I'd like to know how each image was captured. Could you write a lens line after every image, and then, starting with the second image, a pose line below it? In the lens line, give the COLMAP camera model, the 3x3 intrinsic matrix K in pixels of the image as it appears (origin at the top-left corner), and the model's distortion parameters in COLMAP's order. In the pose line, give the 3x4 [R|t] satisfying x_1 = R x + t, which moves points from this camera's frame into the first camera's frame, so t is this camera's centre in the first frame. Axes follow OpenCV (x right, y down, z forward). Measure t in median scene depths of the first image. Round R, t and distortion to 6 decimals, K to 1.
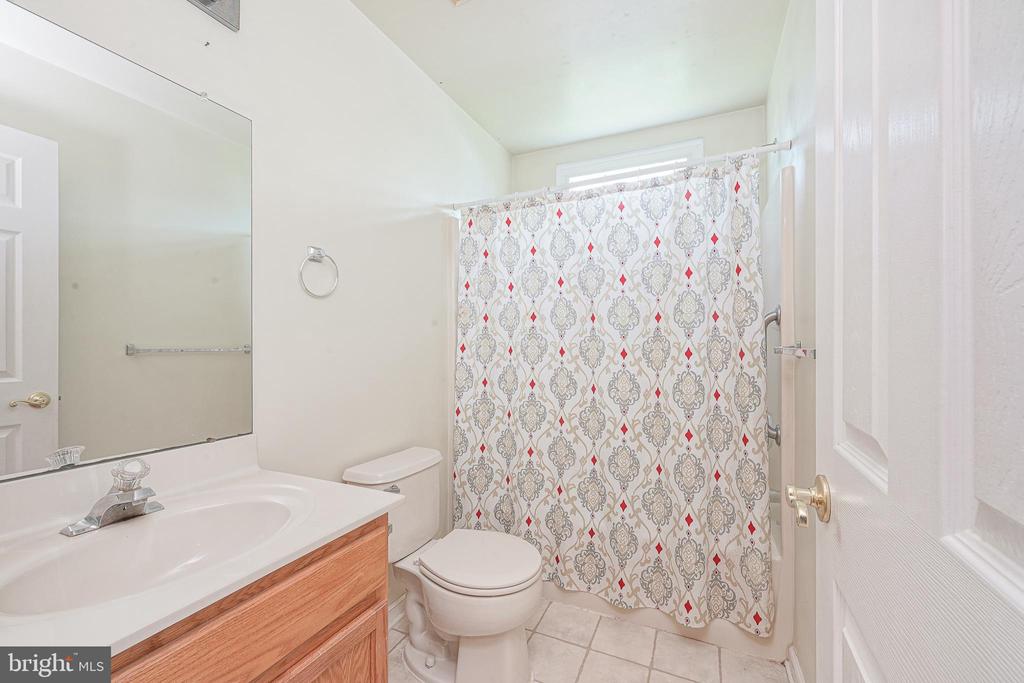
lens RADIAL K [[416.3, 0, 491.8], [0, 416.3, 342.2], [0, 0, 1]] dist [-0.002868, 0.000505]
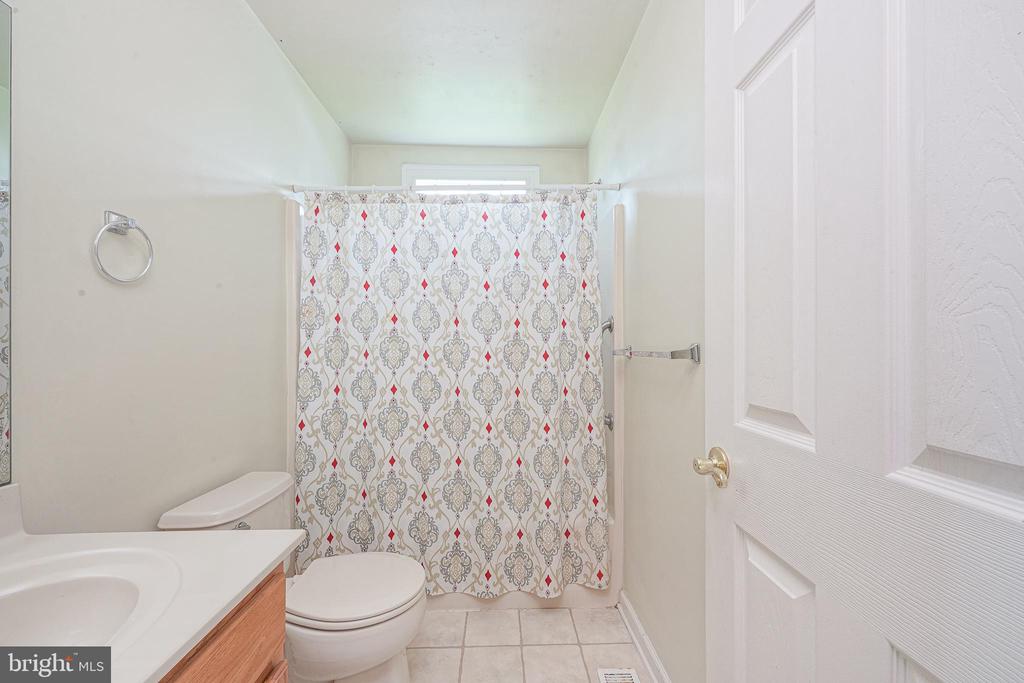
lens RADIAL K [[416.3, 0, 506.7], [0, 416.3, 344.1], [0, 0, 1]] dist [-0.002868, 0.000505]
pose [[0.889412, 0.003483, 0.457093, -0.123801], [-0.002314, 0.999992, -0.003118, -0.000469], [-0.457100, 0.001715, 0.889414, 0.040825]]
